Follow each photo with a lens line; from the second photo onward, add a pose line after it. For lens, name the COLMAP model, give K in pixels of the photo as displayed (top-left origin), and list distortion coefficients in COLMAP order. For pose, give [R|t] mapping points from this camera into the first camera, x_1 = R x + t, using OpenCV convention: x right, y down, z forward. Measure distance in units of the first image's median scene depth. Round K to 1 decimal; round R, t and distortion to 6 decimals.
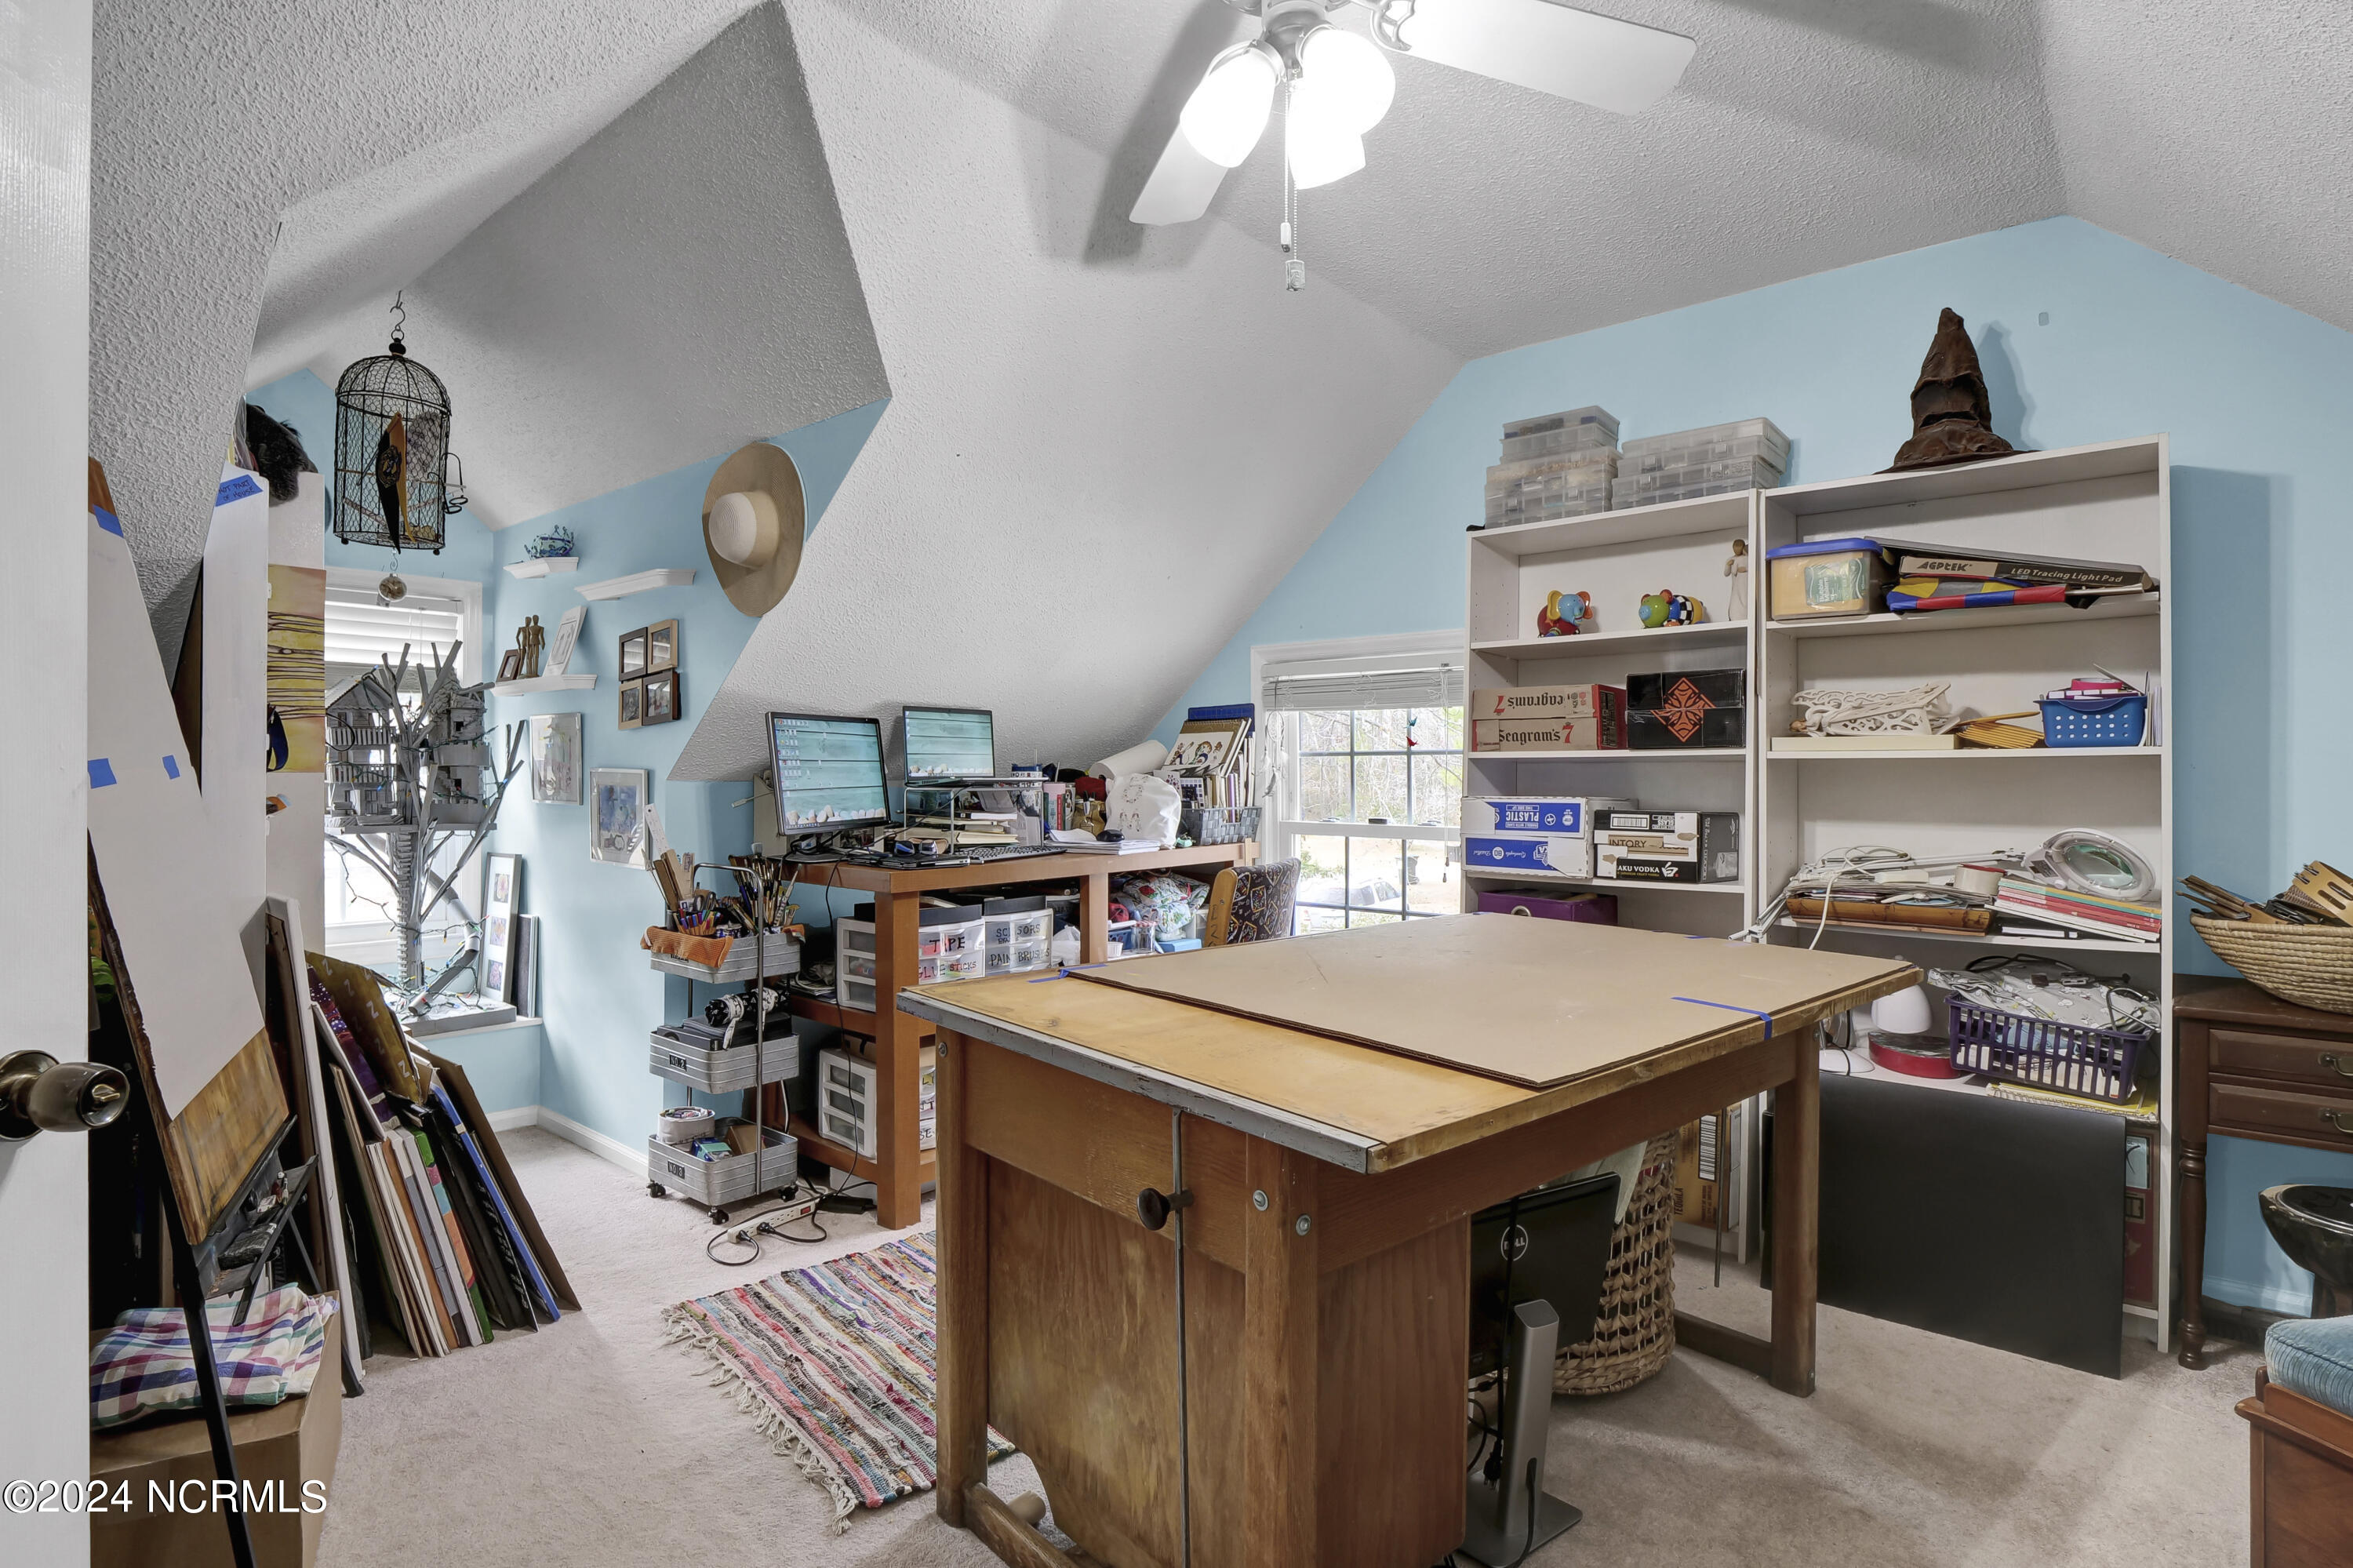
lens RADIAL K [[1146.7, 0, 1176.5], [0, 1146.7, 784.0], [0, 0, 1]] dist [0.000209, -0.000277]
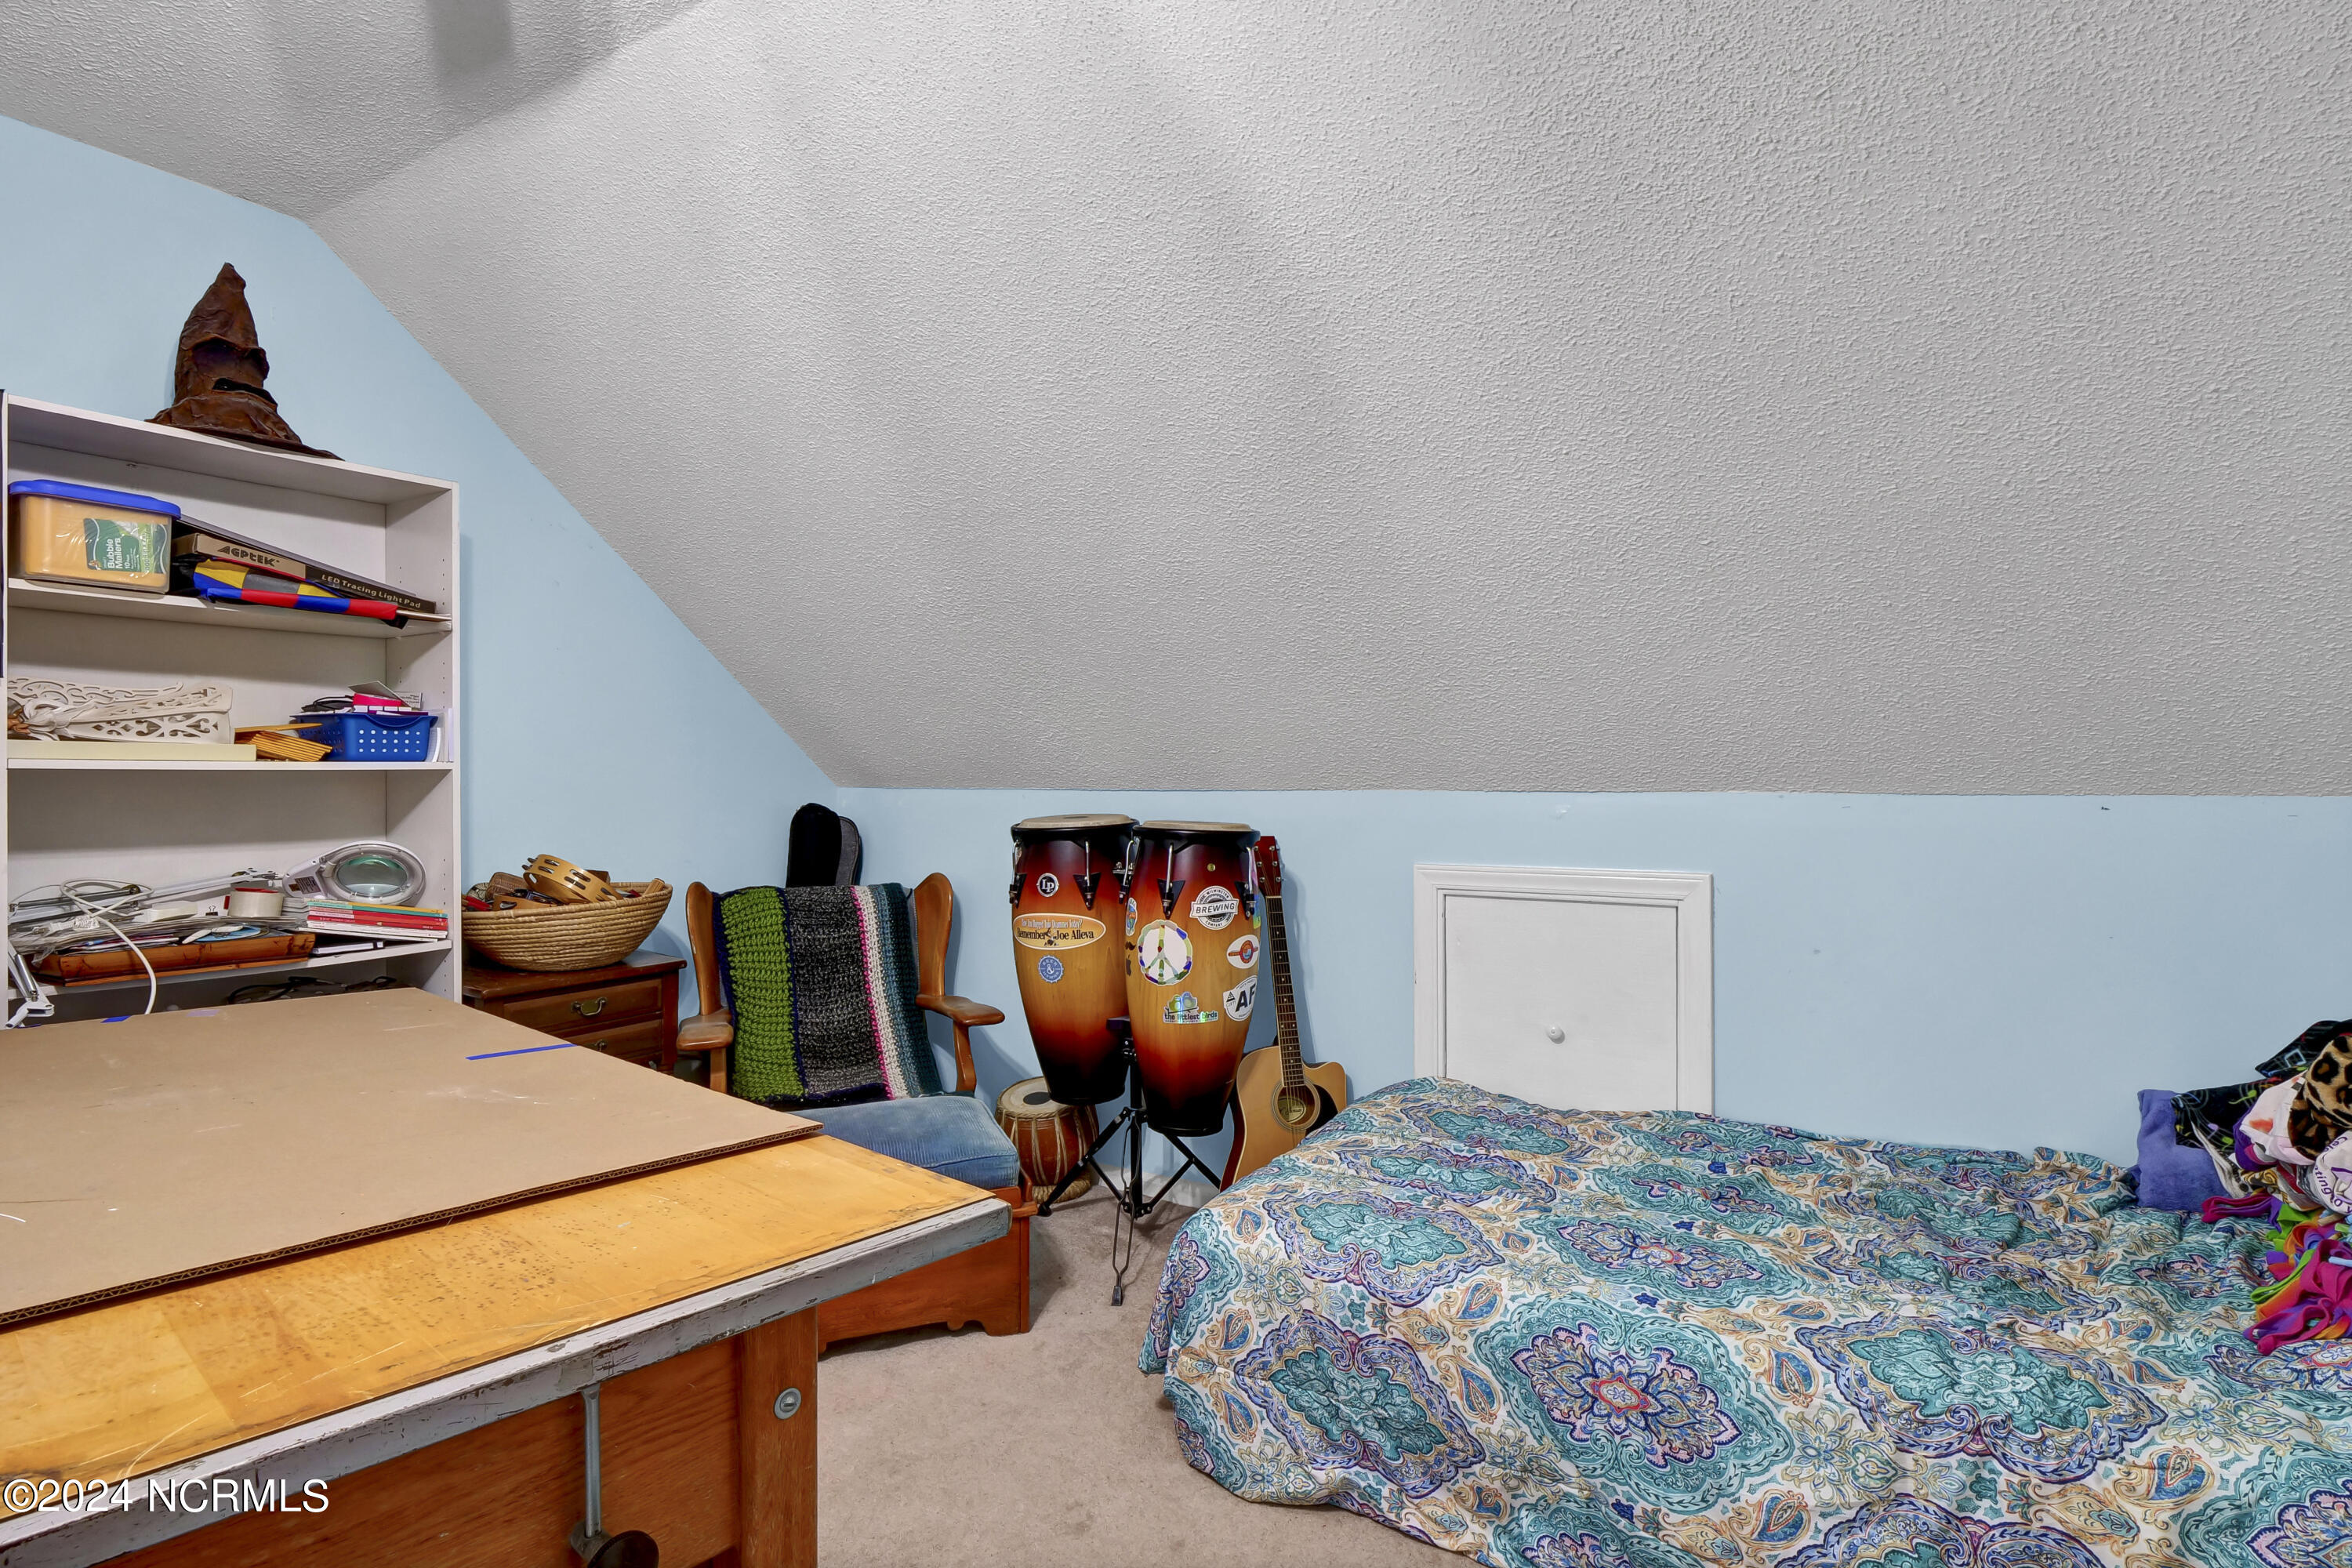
lens RADIAL K [[1146.2, 0, 1176.0], [0, 1146.2, 784.0], [0, 0, 1]] dist [0.000209, -0.000277]
pose [[-0.117719, -0.003726, 0.993040, -0.307206], [0.014583, 0.999879, 0.005480, -0.006842], [-0.992940, 0.015127, -0.117650, 0.400313]]
